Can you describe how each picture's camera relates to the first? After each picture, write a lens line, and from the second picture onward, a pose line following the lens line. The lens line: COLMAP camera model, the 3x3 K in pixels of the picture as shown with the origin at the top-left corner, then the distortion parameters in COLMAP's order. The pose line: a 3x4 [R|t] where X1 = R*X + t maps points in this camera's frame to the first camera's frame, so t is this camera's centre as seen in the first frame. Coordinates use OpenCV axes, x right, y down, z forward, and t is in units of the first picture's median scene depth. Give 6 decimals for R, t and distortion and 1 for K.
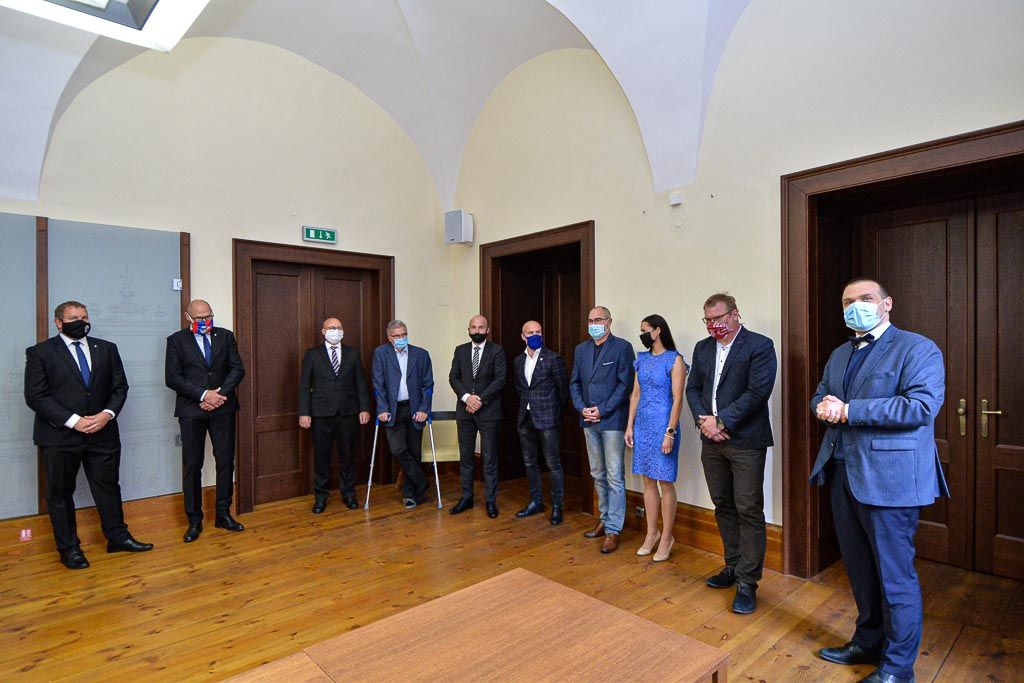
lens RADIAL K [[565.4, 0, 503.1], [0, 565.4, 341.2], [0, 0, 1]] dist [0.003316, -0.004678]
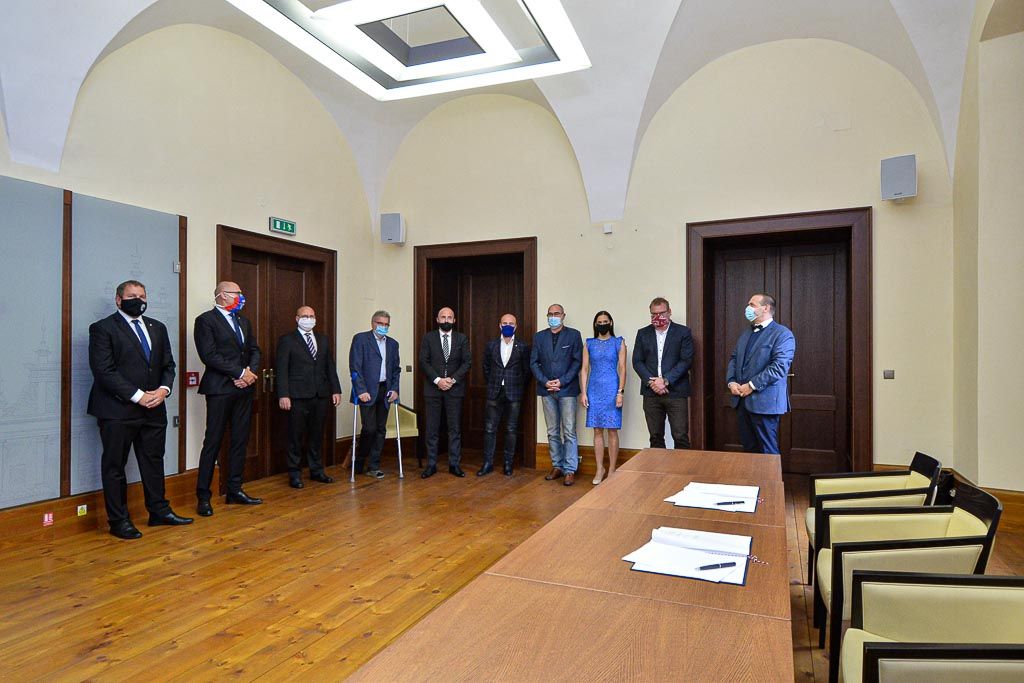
lens RADIAL K [[610.7, 0, 518.7], [0, 610.7, 344.9], [0, 0, 1]] dist [0.004118, 0.000641]
pose [[0.906277, 0.008851, 0.422591, -0.526299], [-0.007560, 0.999960, -0.004730, 0.041858], [-0.422616, 0.001092, 0.906308, -0.262465]]
